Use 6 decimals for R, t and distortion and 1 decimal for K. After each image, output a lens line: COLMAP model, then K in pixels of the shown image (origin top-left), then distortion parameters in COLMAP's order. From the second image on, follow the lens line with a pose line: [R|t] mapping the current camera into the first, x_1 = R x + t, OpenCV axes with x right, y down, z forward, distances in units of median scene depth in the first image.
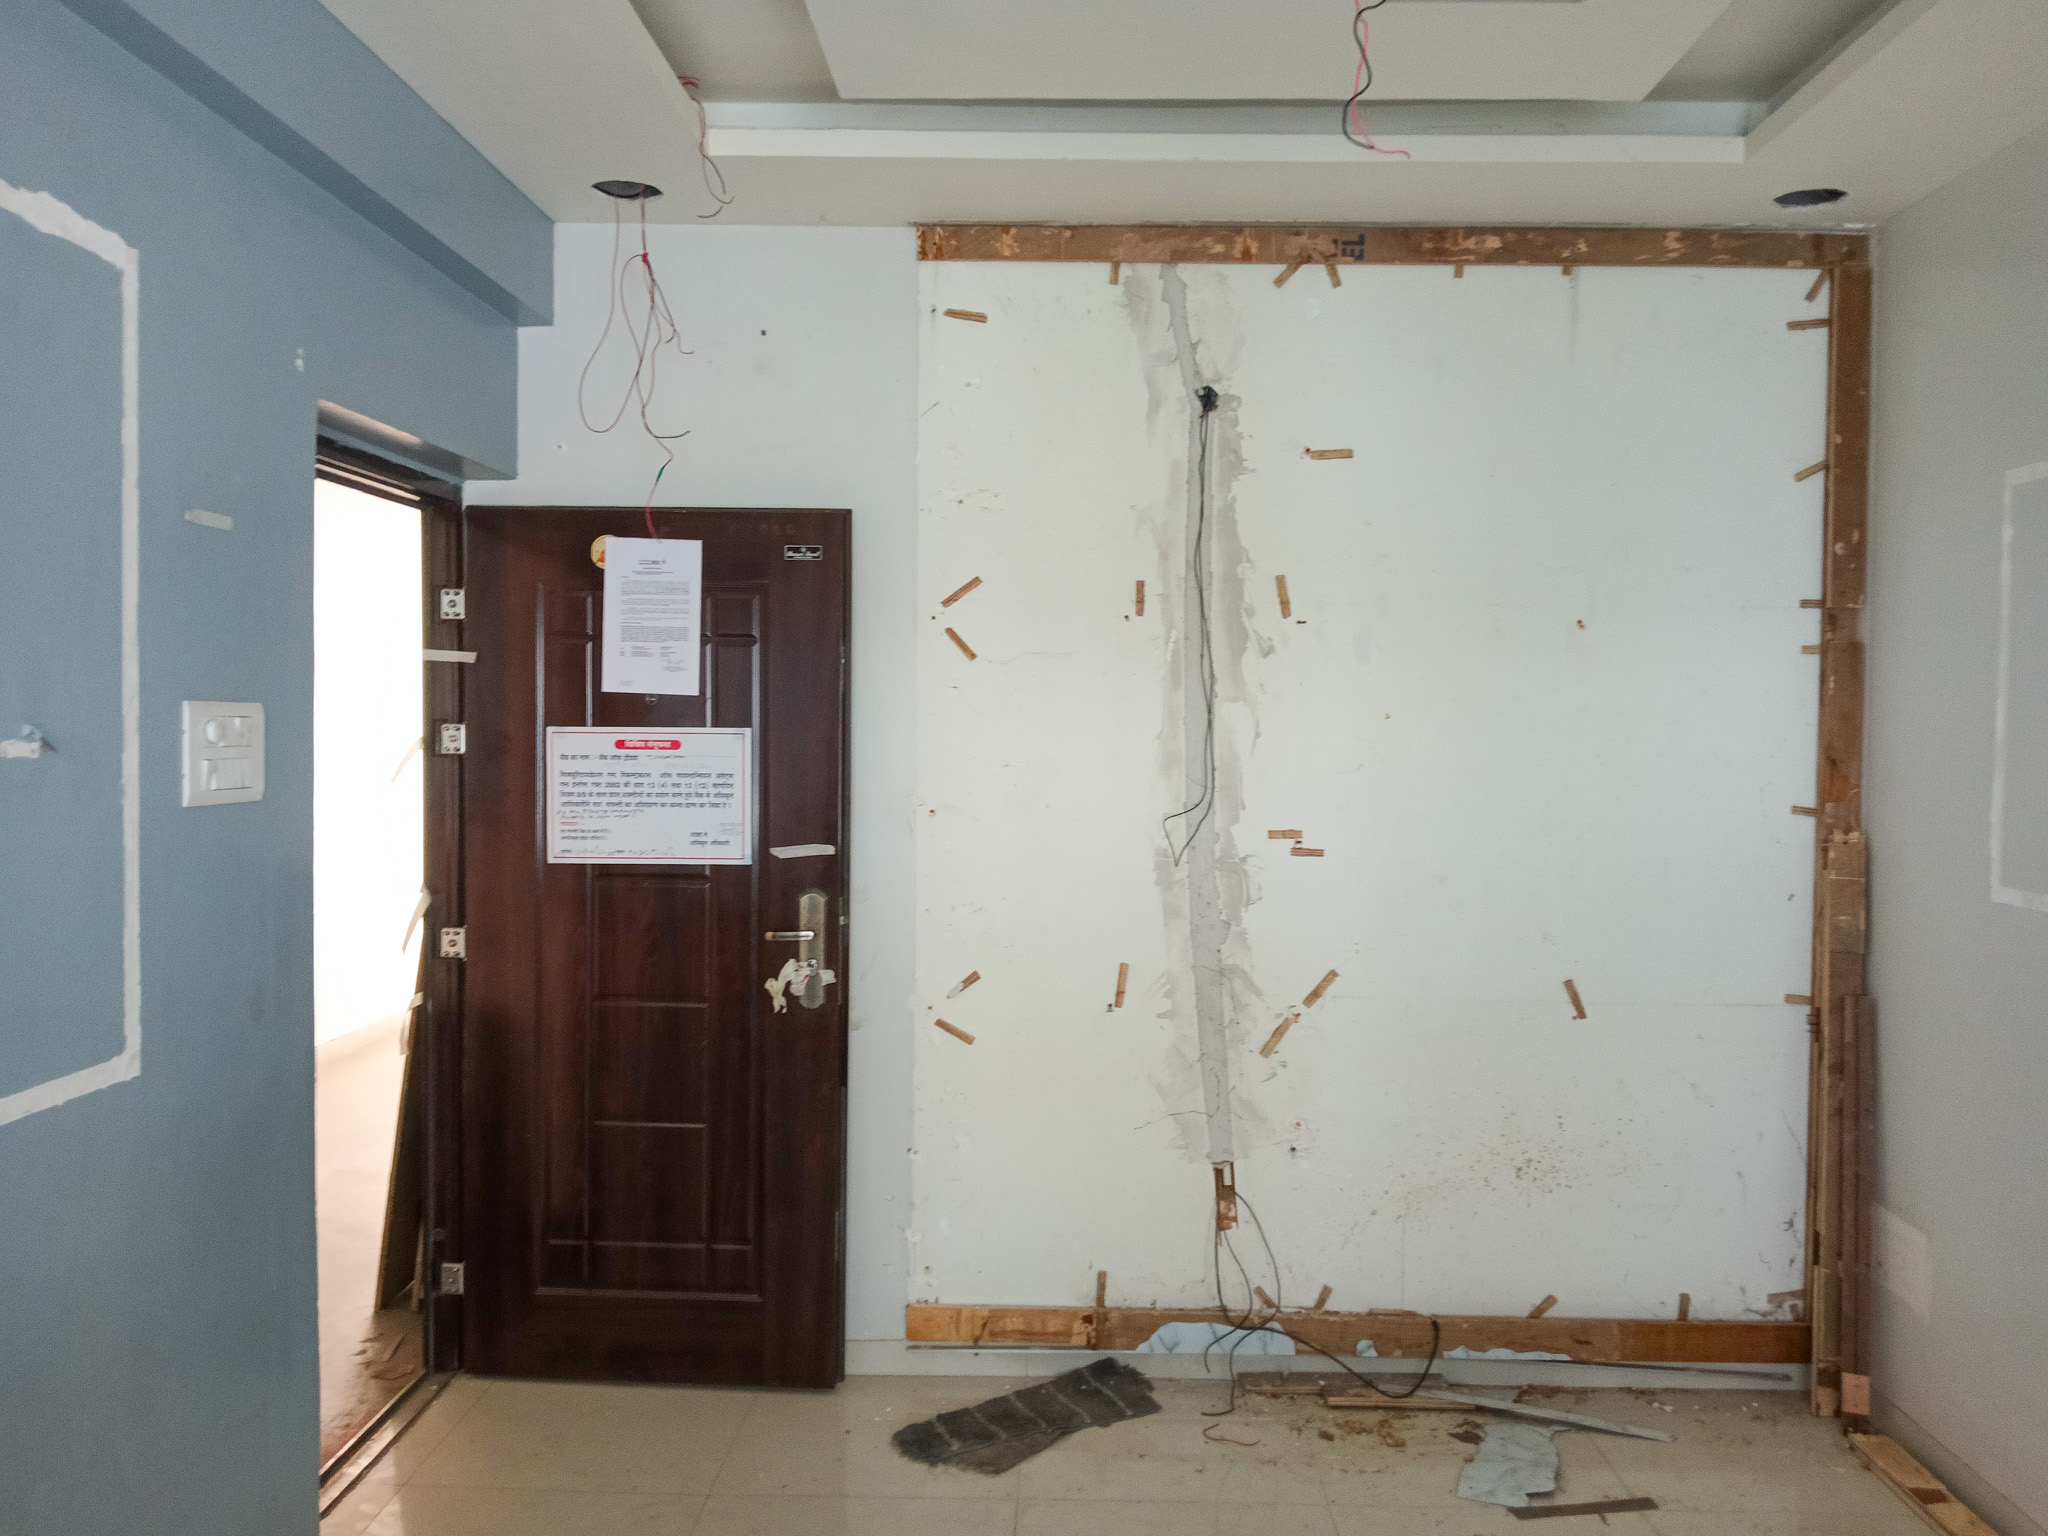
lens RADIAL K [[1662.9, 0, 1020.6], [0, 1662.9, 773.4], [0, 0, 1]] dist [0.090916, -0.211675]
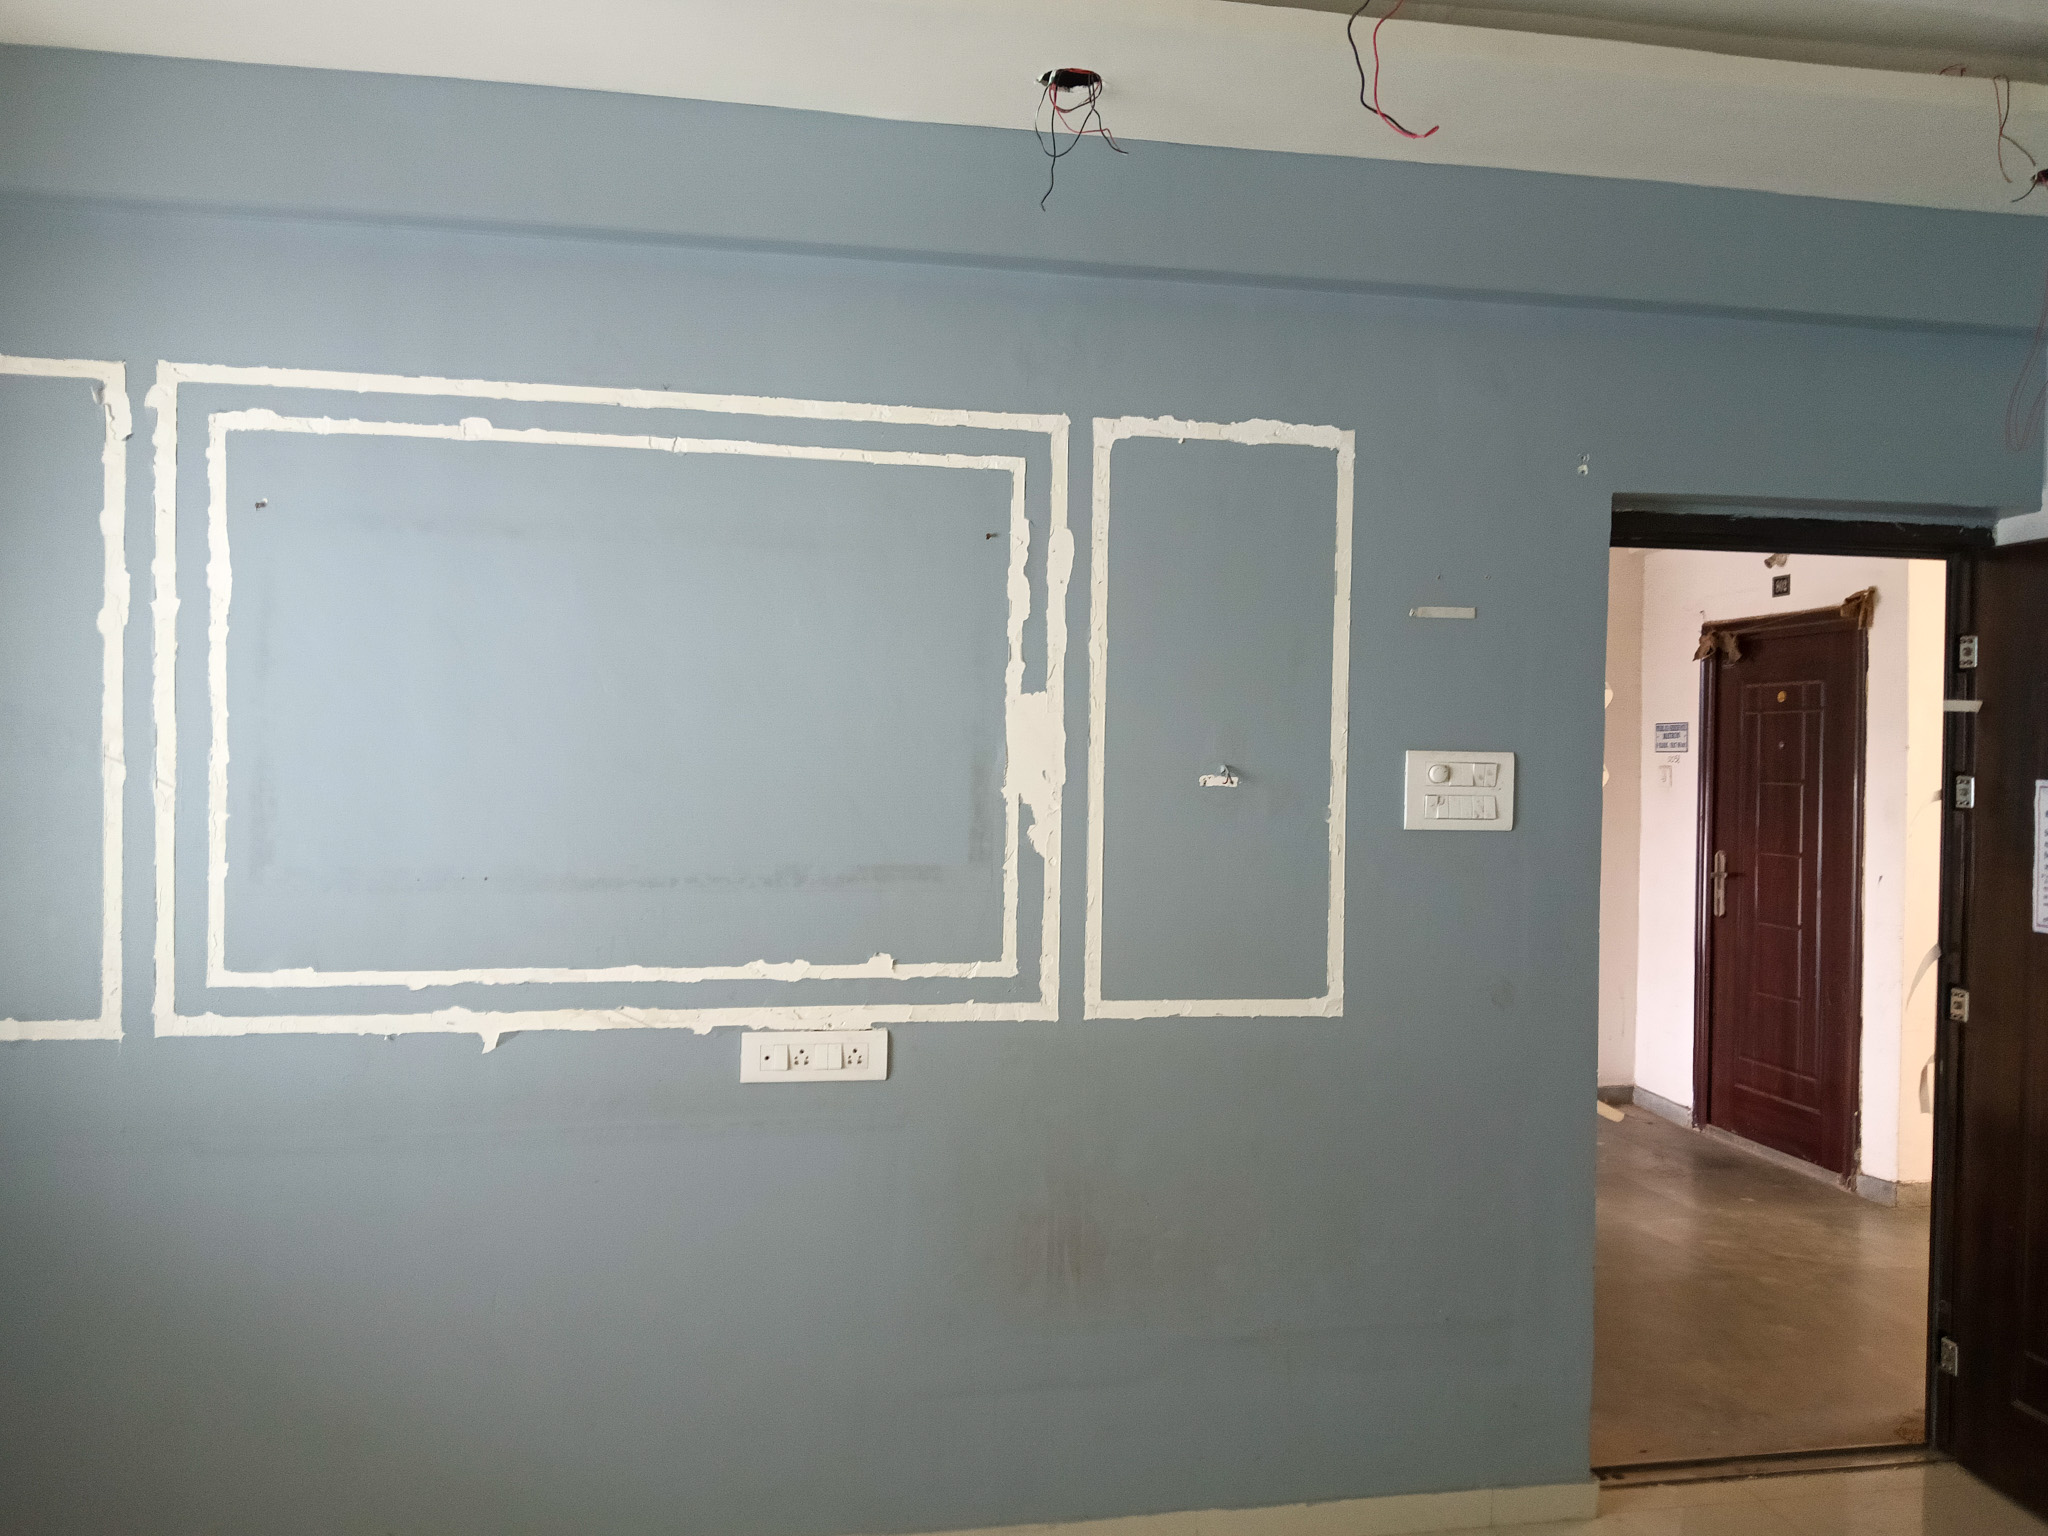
lens RADIAL K [[1662.9, 0, 1020.6], [0, 1662.9, 773.4], [0, 0, 1]] dist [0.090916, -0.211675]
pose [[0.171895, 0.004550, -0.985105, 0.511179], [-0.045081, 0.998978, -0.003252, -0.003998], [0.984083, 0.044969, 0.171924, 0.307555]]
